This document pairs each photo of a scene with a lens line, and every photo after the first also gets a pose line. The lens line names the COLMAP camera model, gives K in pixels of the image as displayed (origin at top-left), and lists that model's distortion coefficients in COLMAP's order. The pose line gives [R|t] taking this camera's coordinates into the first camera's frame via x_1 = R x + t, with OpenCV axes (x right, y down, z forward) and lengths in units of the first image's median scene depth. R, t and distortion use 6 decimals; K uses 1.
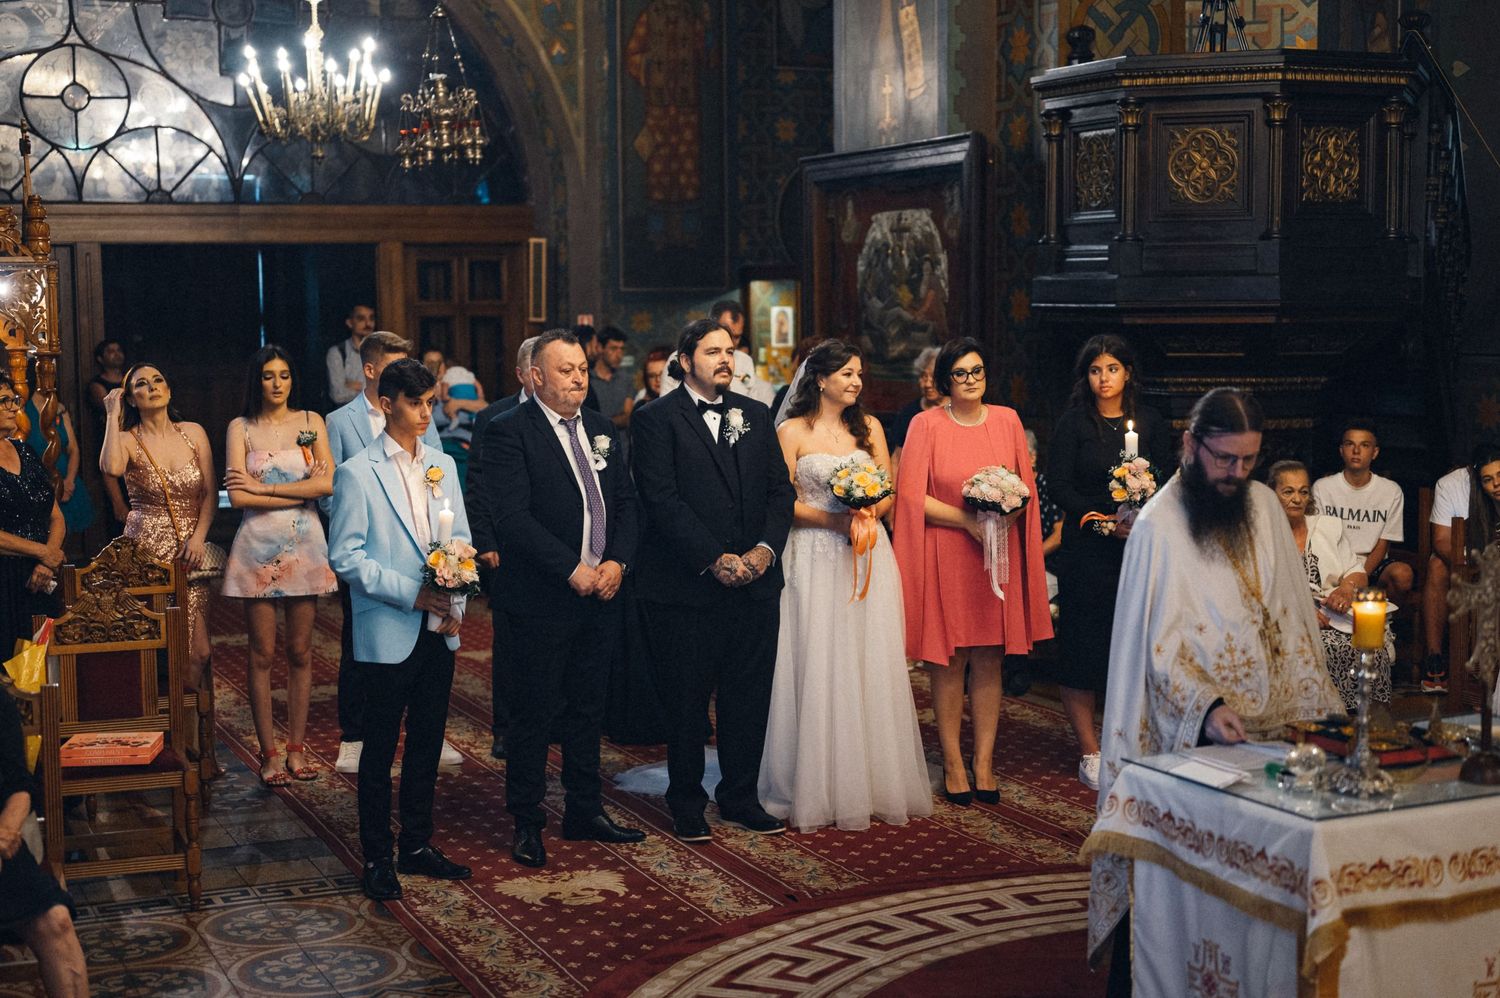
lens RADIAL K [[2116.5, 0, 750.0], [0, 2116.5, 499.0], [0, 0, 1]] dist [-0.020569, 0.026136]
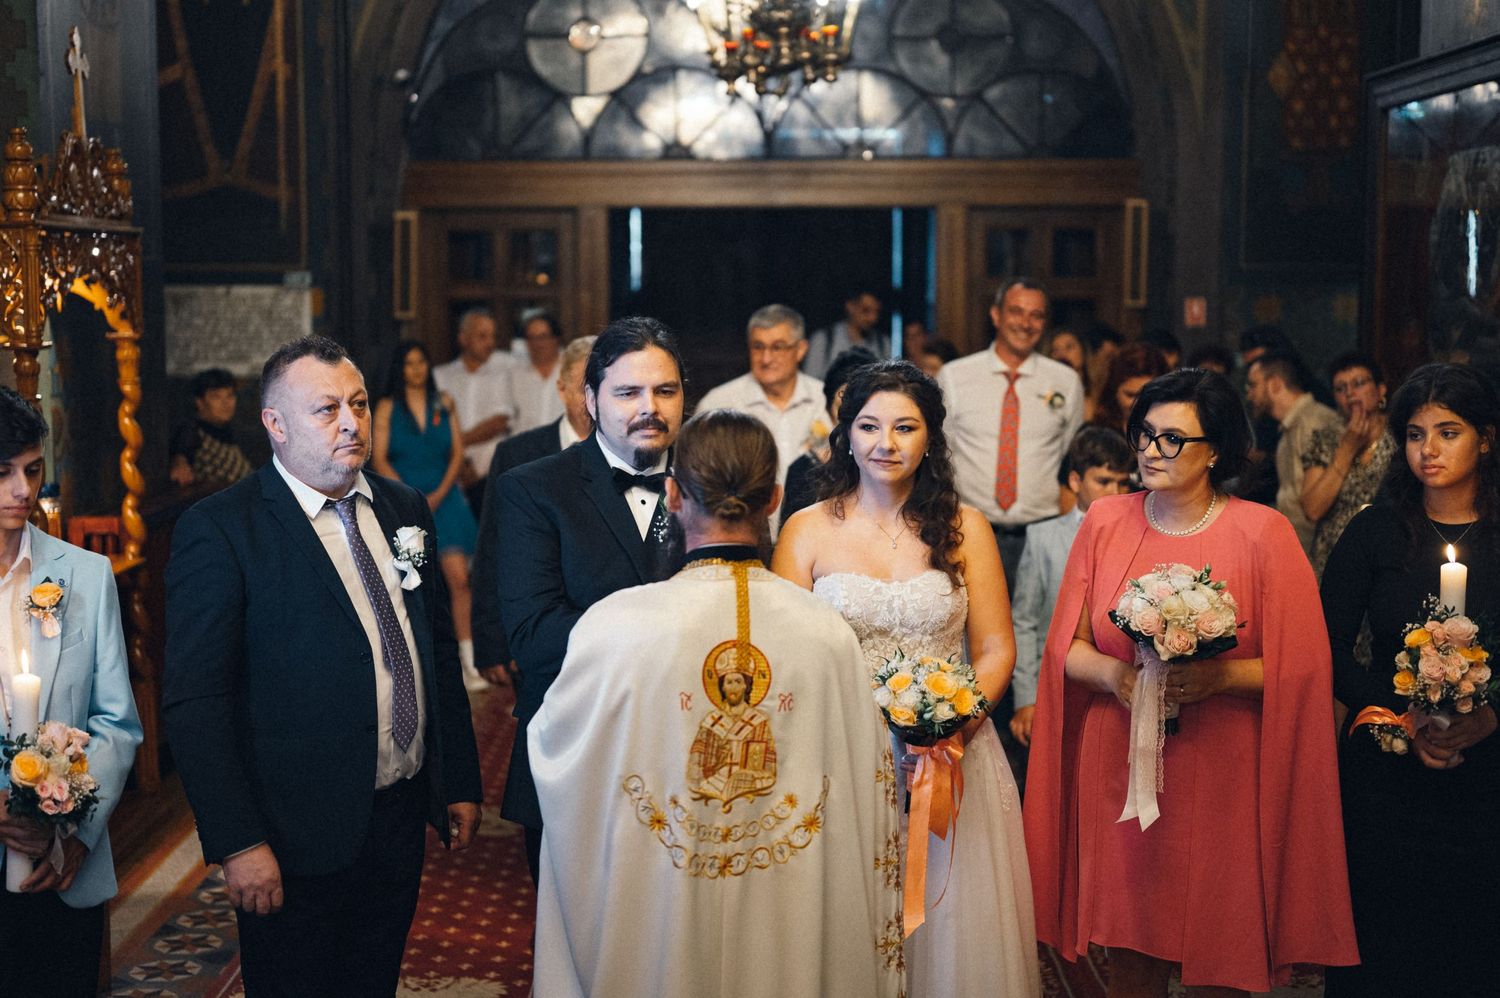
lens RADIAL K [[2130.8, 0, 687.6], [0, 2130.8, 502.4], [0, 0, 1]] dist [-0.031533, -0.110524]
pose [[0.900062, 0.055894, -0.432162, 0.171797], [-0.050287, 0.998437, 0.024401, -0.039796], [0.432850, -0.000230, 0.901466, 0.391286]]
